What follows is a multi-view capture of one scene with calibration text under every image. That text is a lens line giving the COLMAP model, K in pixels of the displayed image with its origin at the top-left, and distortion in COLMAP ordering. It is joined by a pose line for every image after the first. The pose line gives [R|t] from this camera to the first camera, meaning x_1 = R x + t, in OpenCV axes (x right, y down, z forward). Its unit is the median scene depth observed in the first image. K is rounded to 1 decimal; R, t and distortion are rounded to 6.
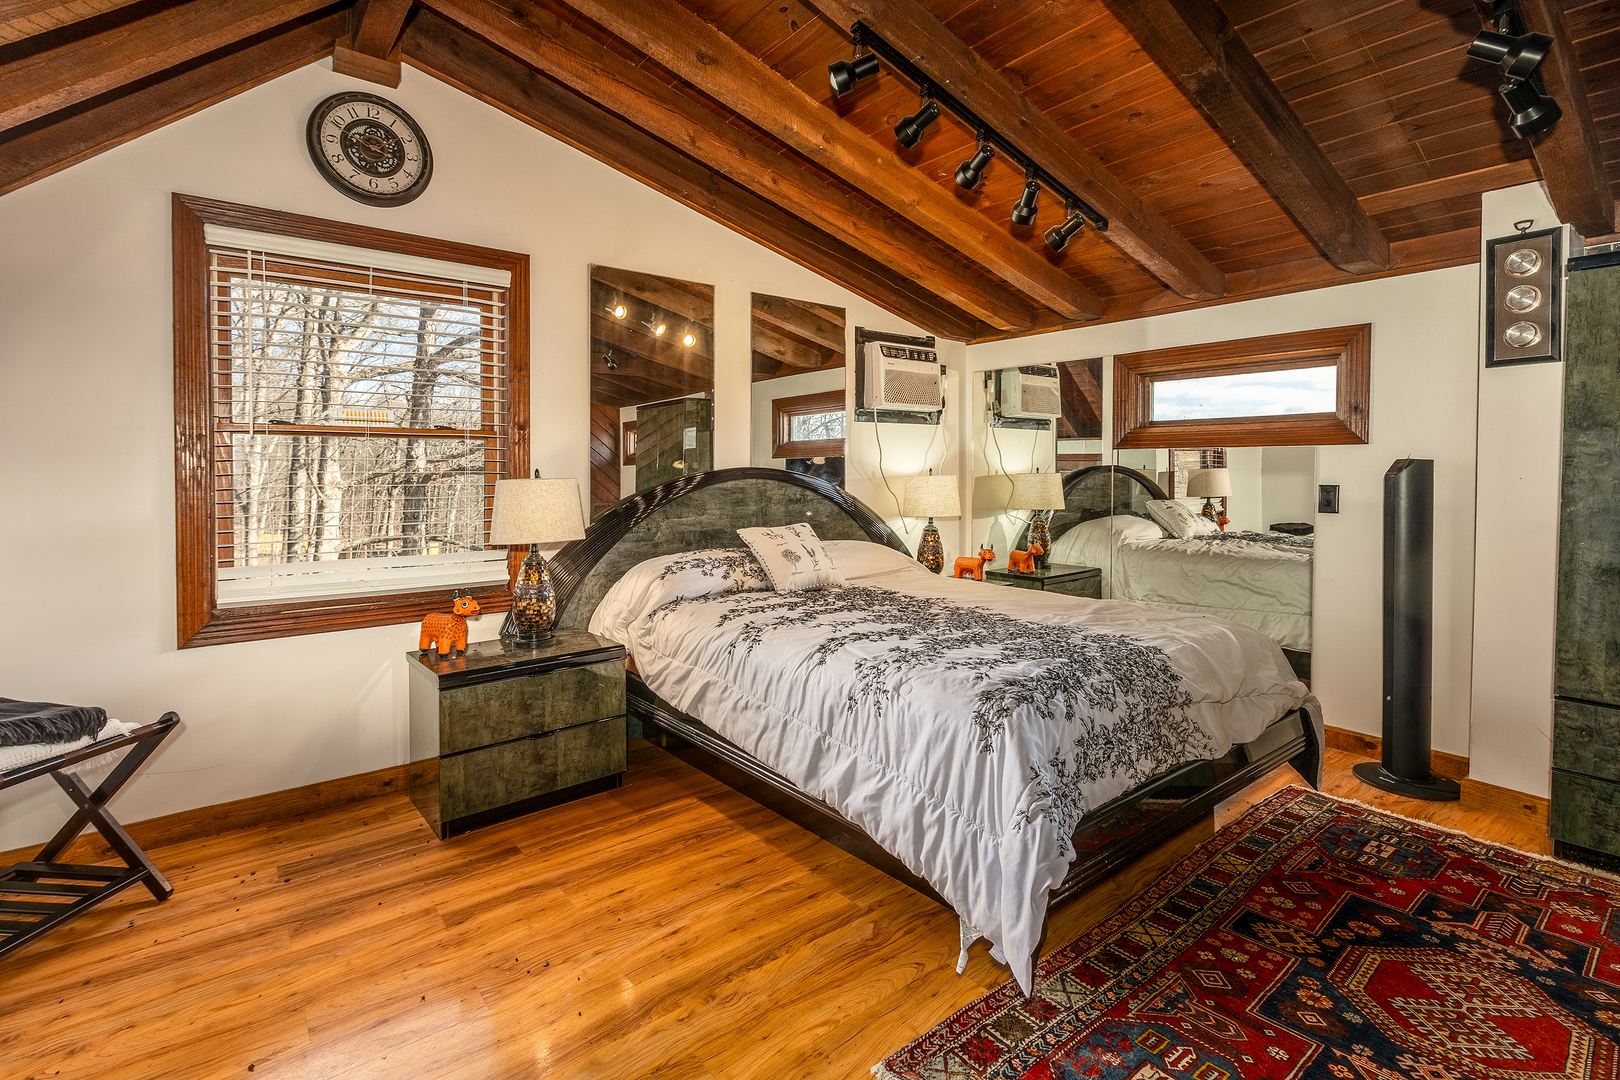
lens RADIAL K [[720.9, 0, 805.6], [0, 720.9, 479.7], [0, 0, 1]] dist [0.000784, -0.000934]
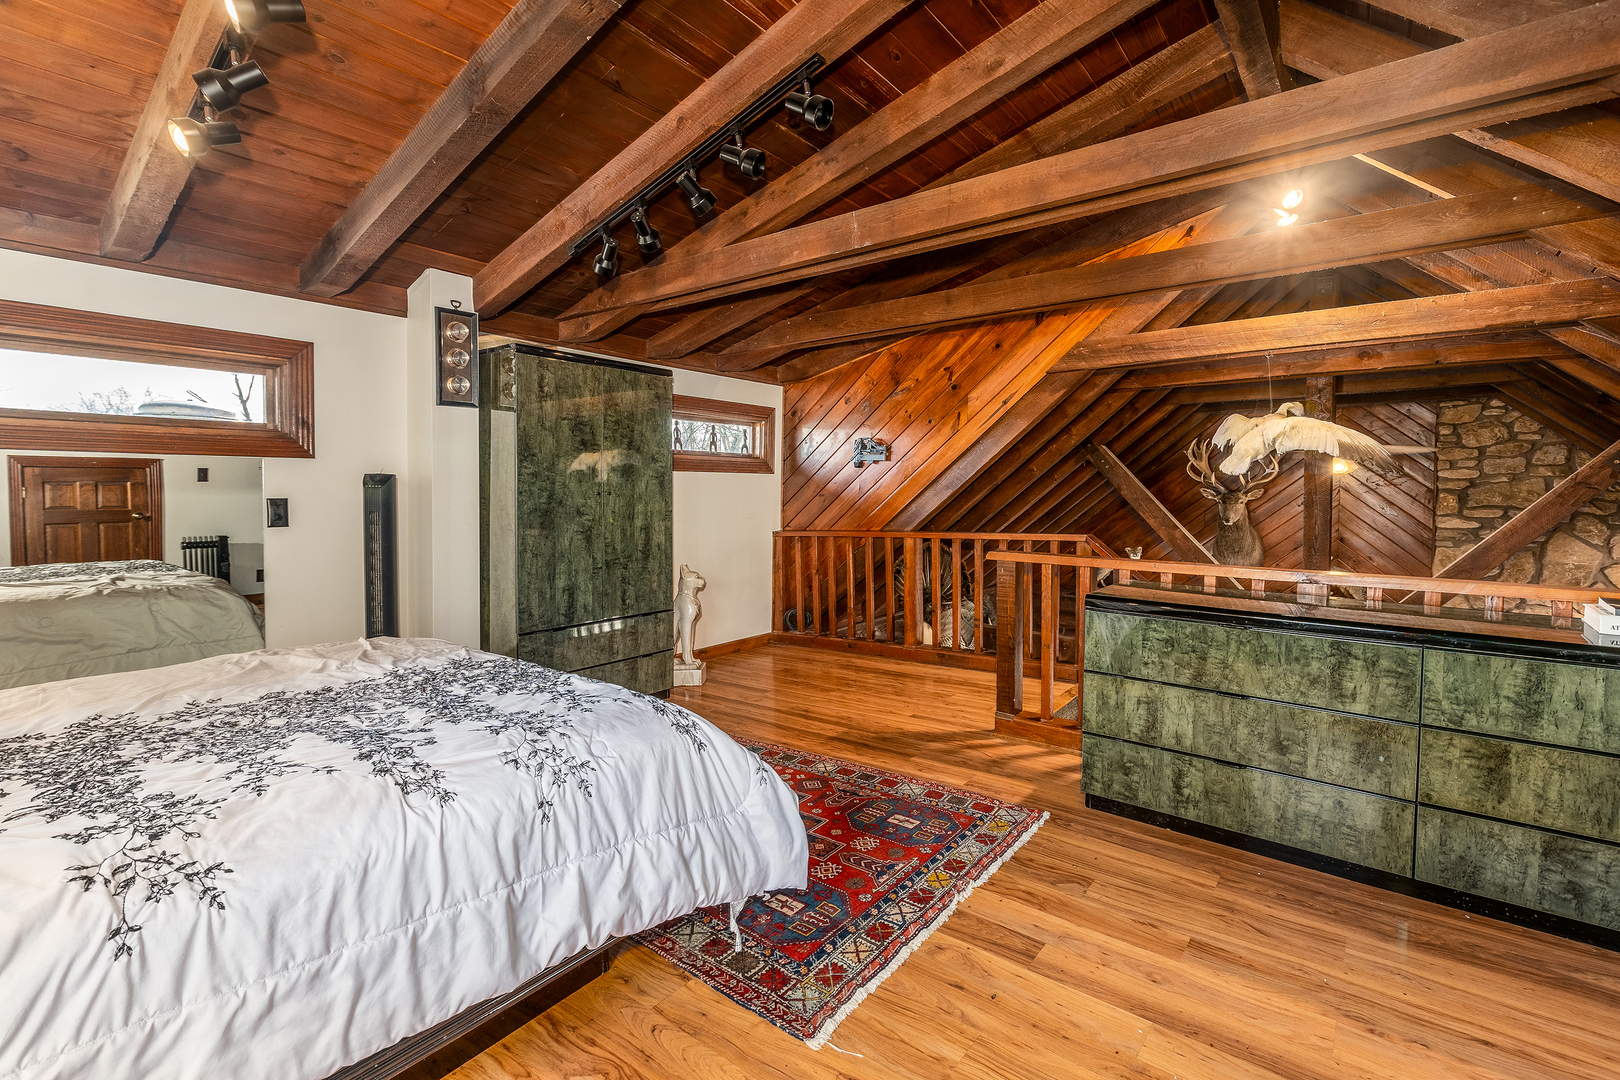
lens RADIAL K [[724.5, 0, 810.8], [0, 724.5, 485.6], [0, 0, 1]] dist [0.012635, -0.000119]
pose [[-0.194420, -0.002554, 0.980915, -0.560445], [0.007539, 0.999963, 0.004098, -0.011735], [-0.980889, 0.008192, -0.194394, 0.702578]]
